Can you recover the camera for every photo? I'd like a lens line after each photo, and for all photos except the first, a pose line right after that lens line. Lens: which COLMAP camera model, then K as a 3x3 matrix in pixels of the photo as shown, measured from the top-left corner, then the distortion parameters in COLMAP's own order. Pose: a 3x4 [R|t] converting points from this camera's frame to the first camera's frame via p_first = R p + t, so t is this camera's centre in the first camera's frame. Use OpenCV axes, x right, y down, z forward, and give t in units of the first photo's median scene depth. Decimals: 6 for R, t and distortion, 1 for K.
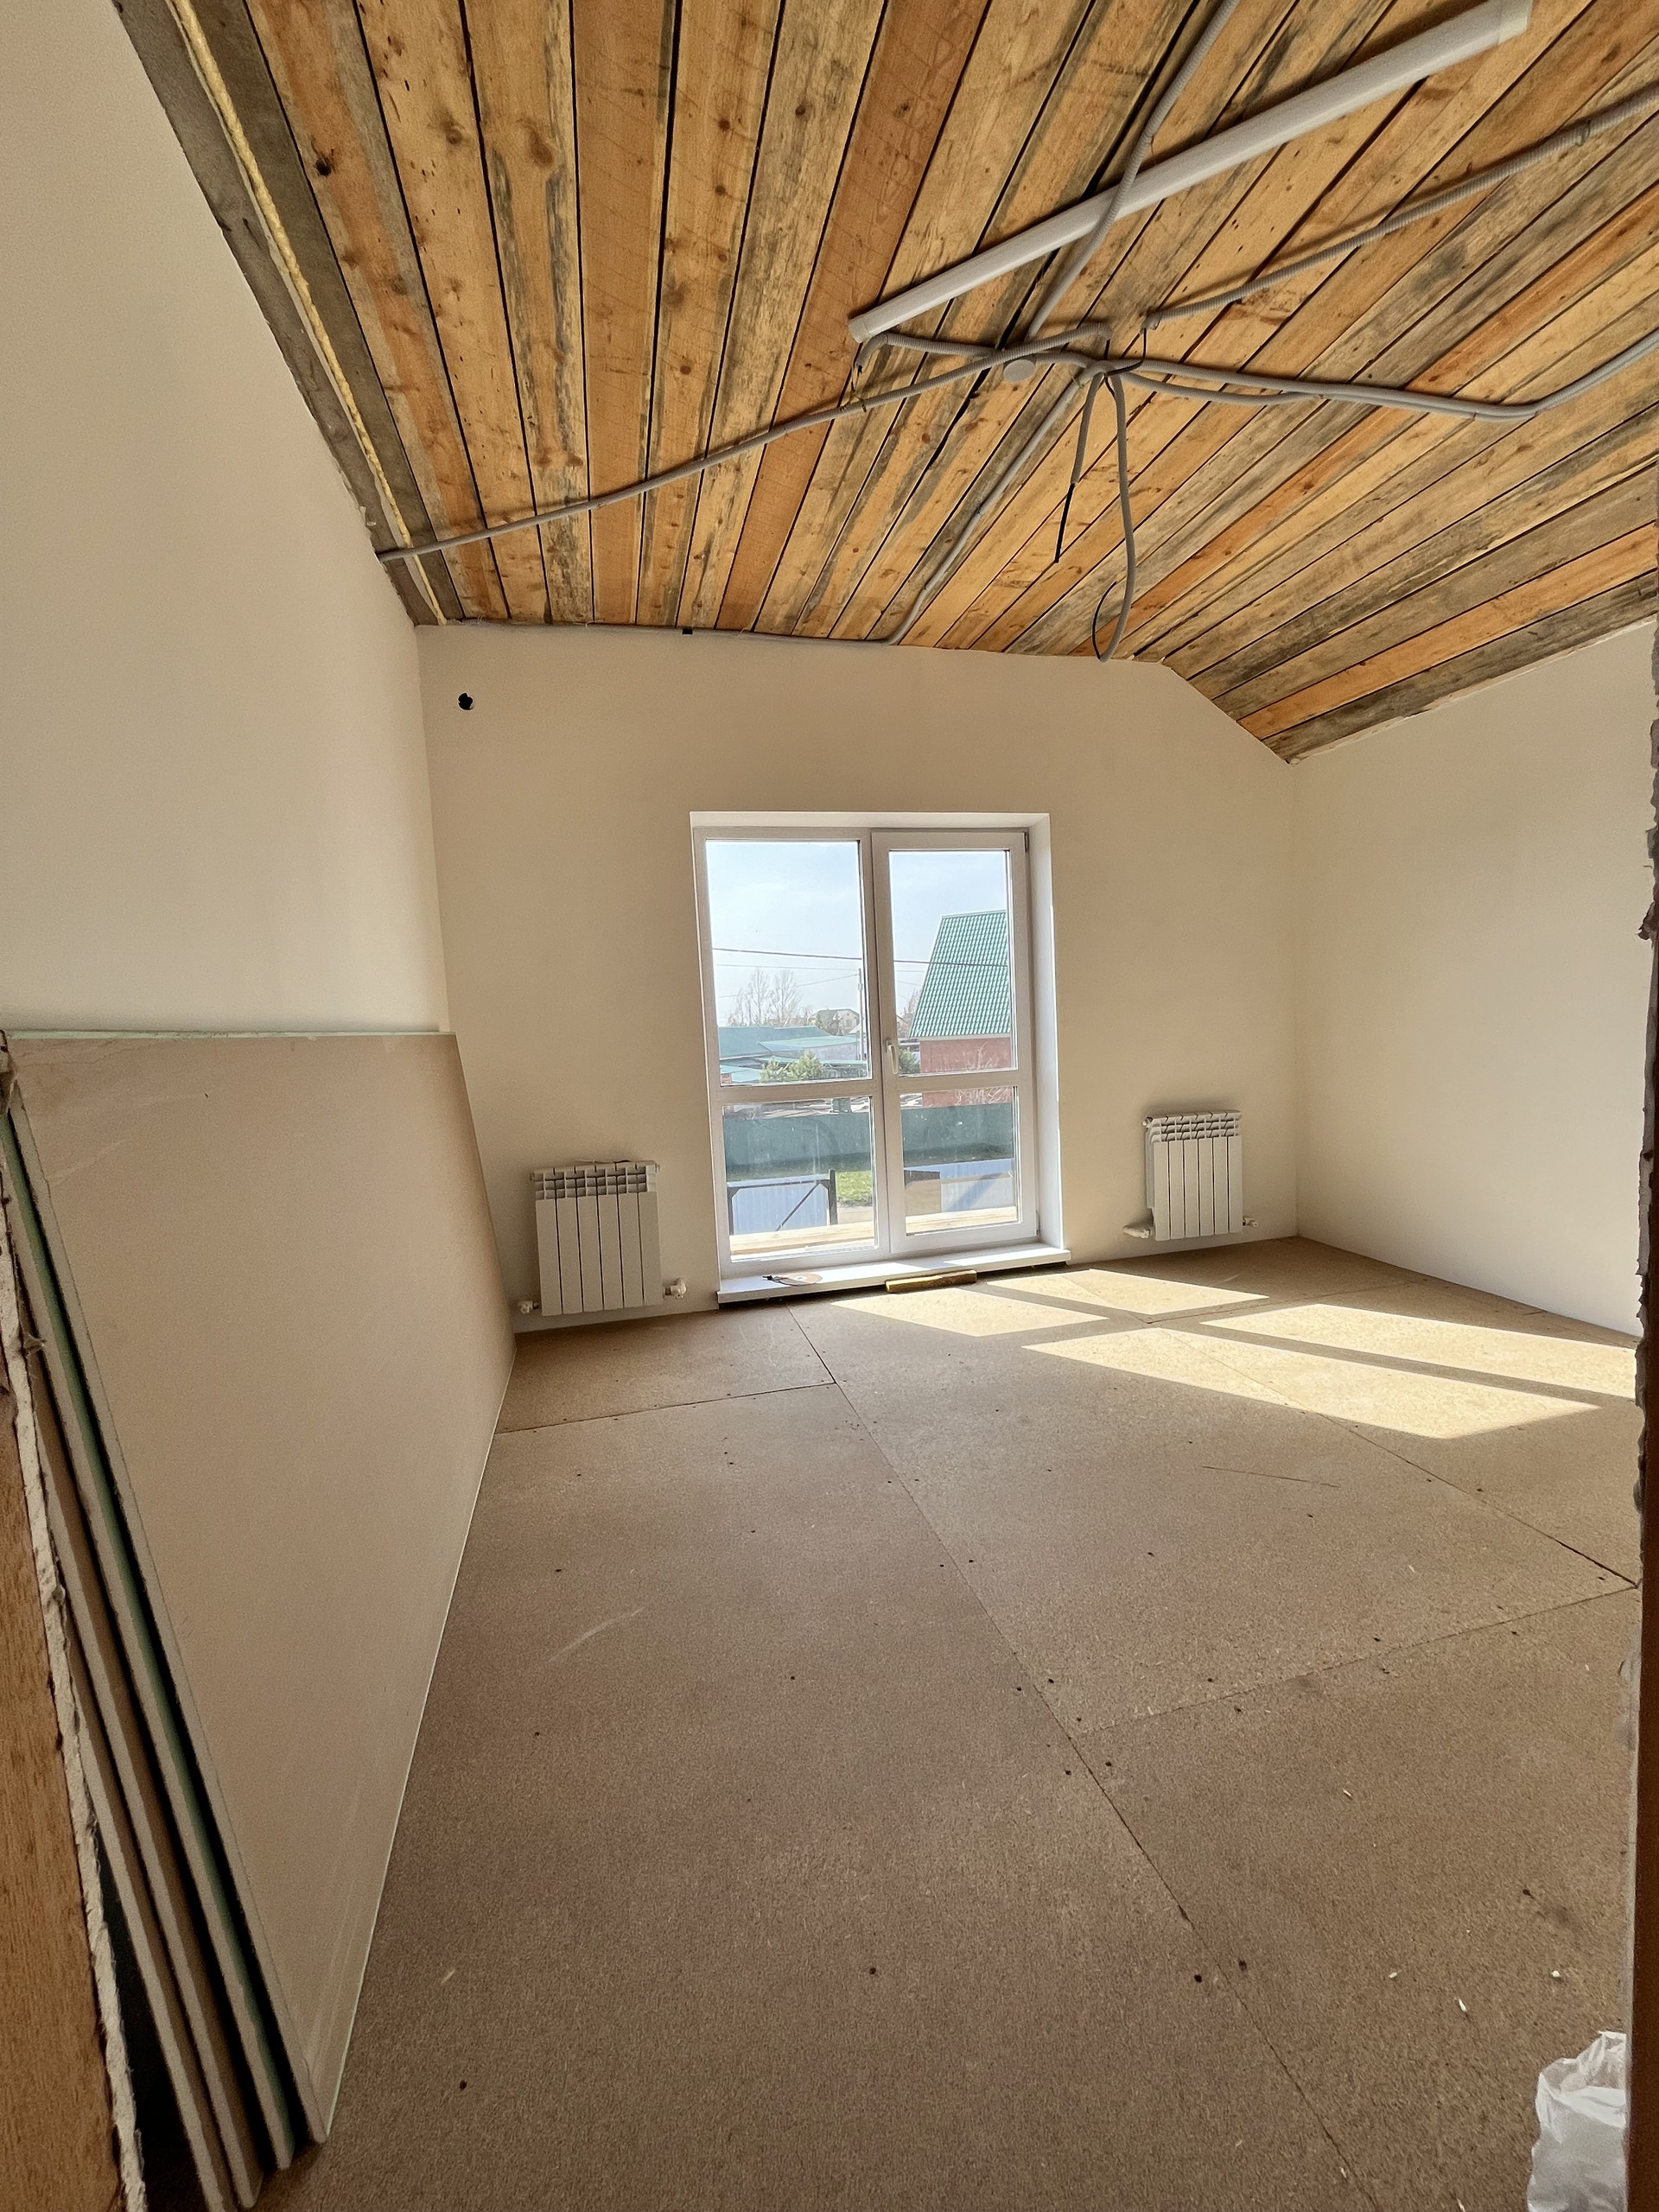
lens RADIAL K [[894.1, 0, 829.5], [0, 894.1, 1106.0], [0, 0, 1]] dist [-0.001965, -0.000542]
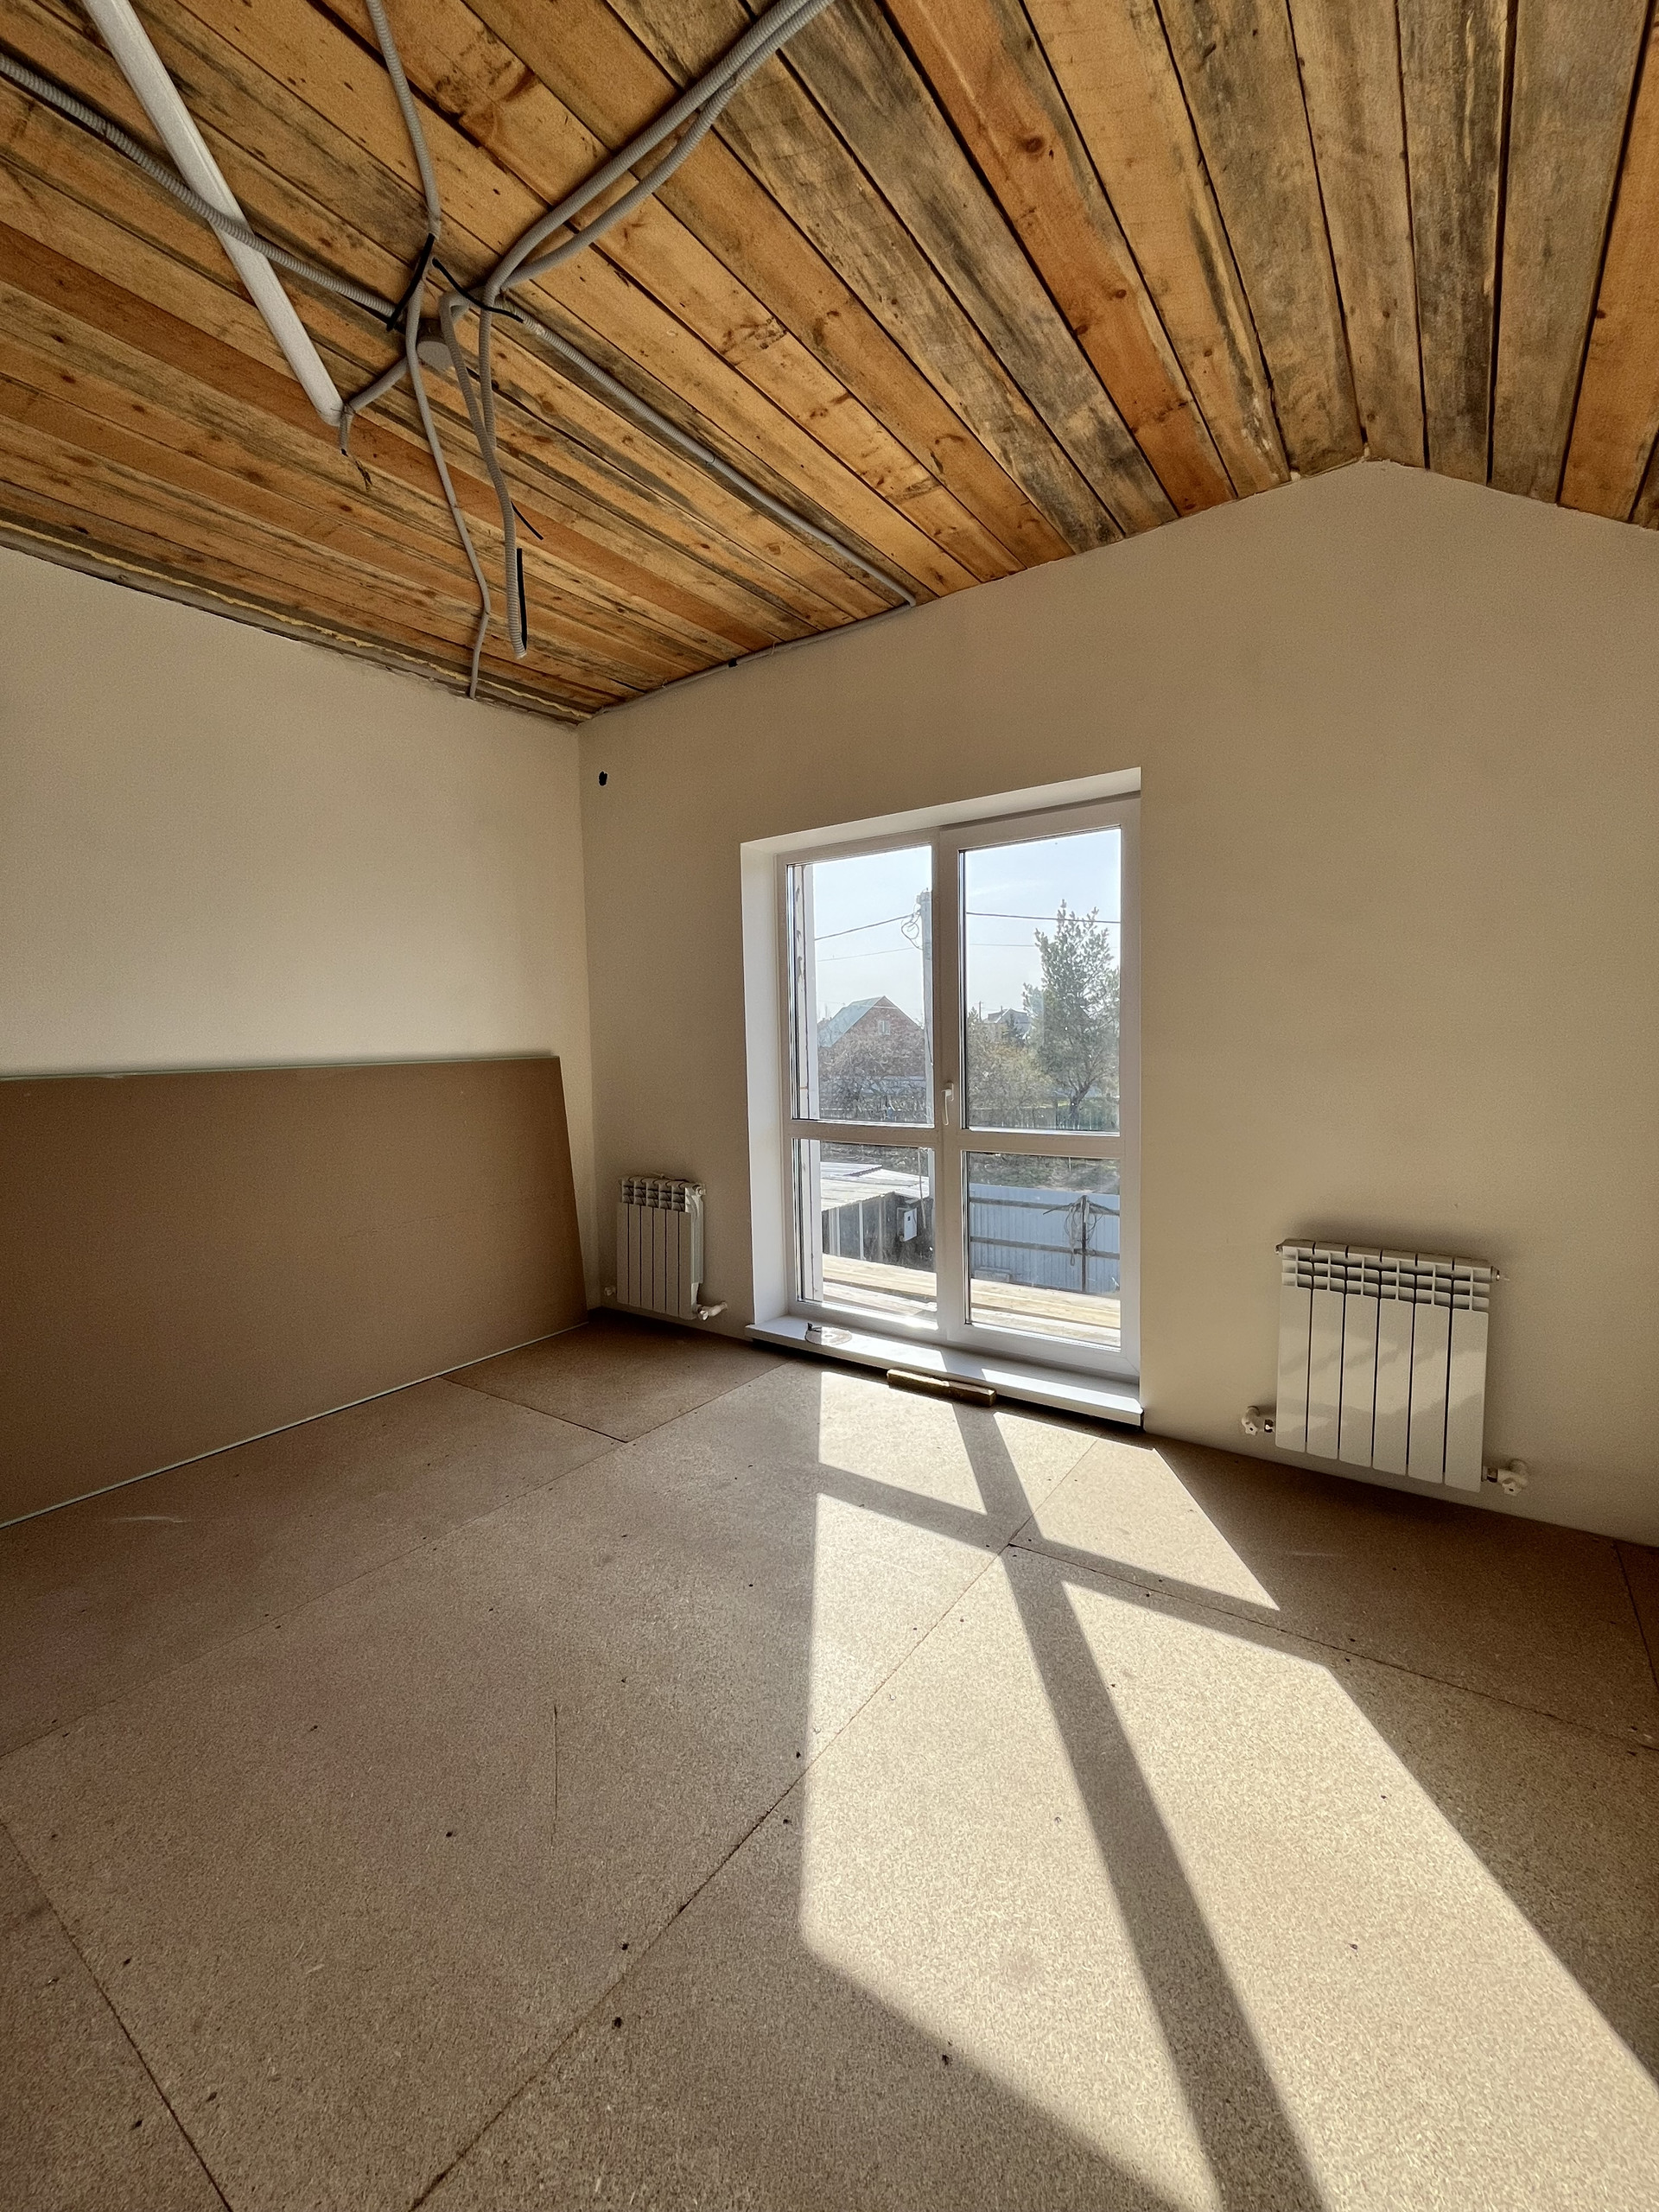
lens RADIAL K [[894.1, 0, 829.5], [0, 894.1, 1106.0], [0, 0, 1]] dist [-0.001965, -0.000542]
pose [[0.657271, 0.092692, -0.747933, 0.703654], [-0.079747, 0.995390, 0.053280, -0.101571], [0.749423, 0.024626, 0.661633, 0.433940]]
